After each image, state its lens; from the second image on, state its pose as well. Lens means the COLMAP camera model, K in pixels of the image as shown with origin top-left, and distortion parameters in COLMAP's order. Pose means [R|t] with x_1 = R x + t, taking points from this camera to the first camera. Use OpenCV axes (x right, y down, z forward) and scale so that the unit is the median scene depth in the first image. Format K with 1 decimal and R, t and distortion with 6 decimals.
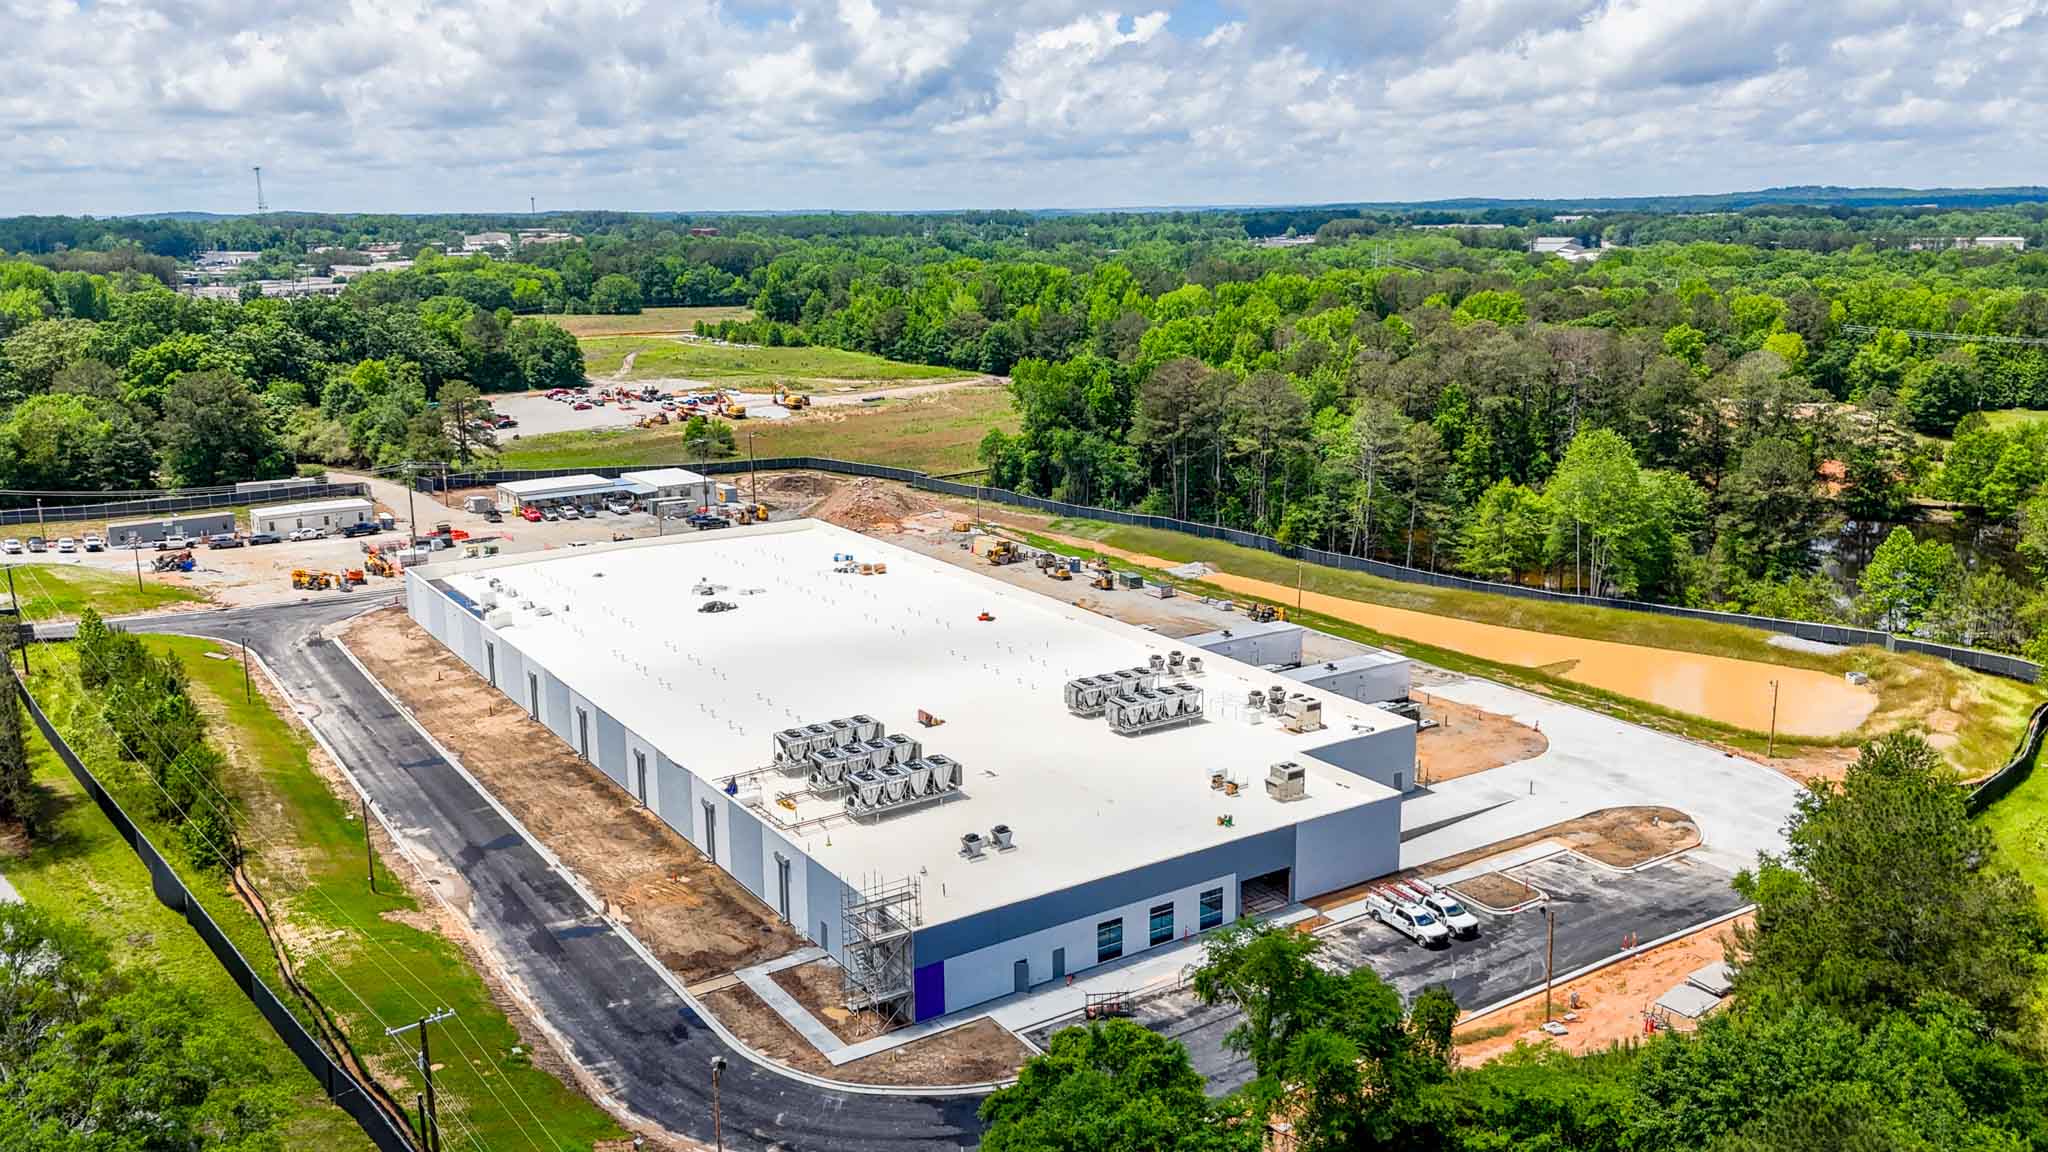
lens RADIAL K [[1613.6, 0, 1029.2], [0, 1613.6, 575.5], [0, 0, 1]] dist [0.068517, -0.059551]
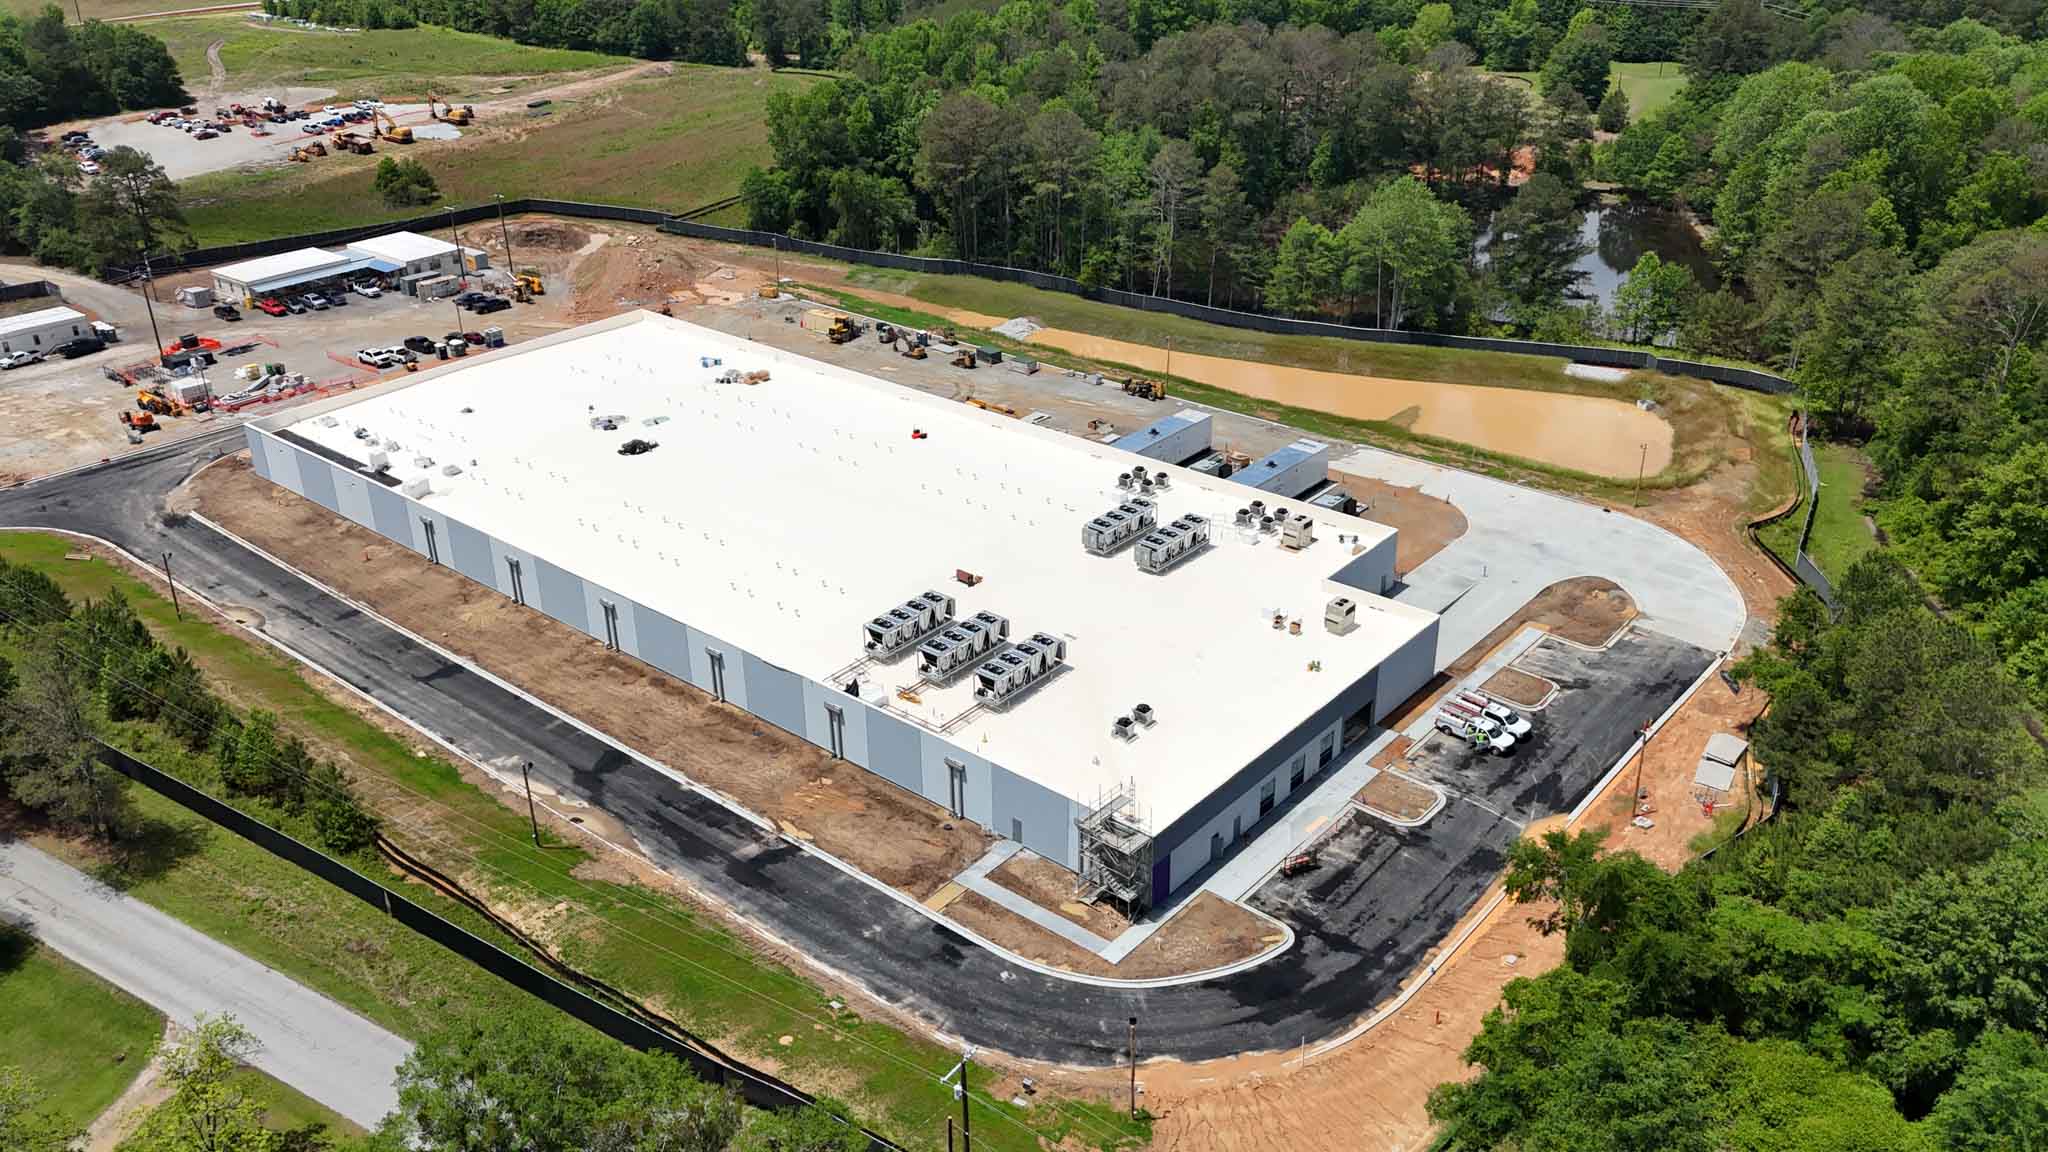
lens RADIAL K [[1613.6, 0, 1025.6], [0, 1613.6, 569.0], [0, 0, 1]] dist [0.068517, -0.059551]
pose [[0.959135, -0.124670, 0.254003, -0.164072], [0.063189, 0.969404, 0.237197, -0.091394], [-0.275803, -0.211453, 0.937667, 0.003558]]
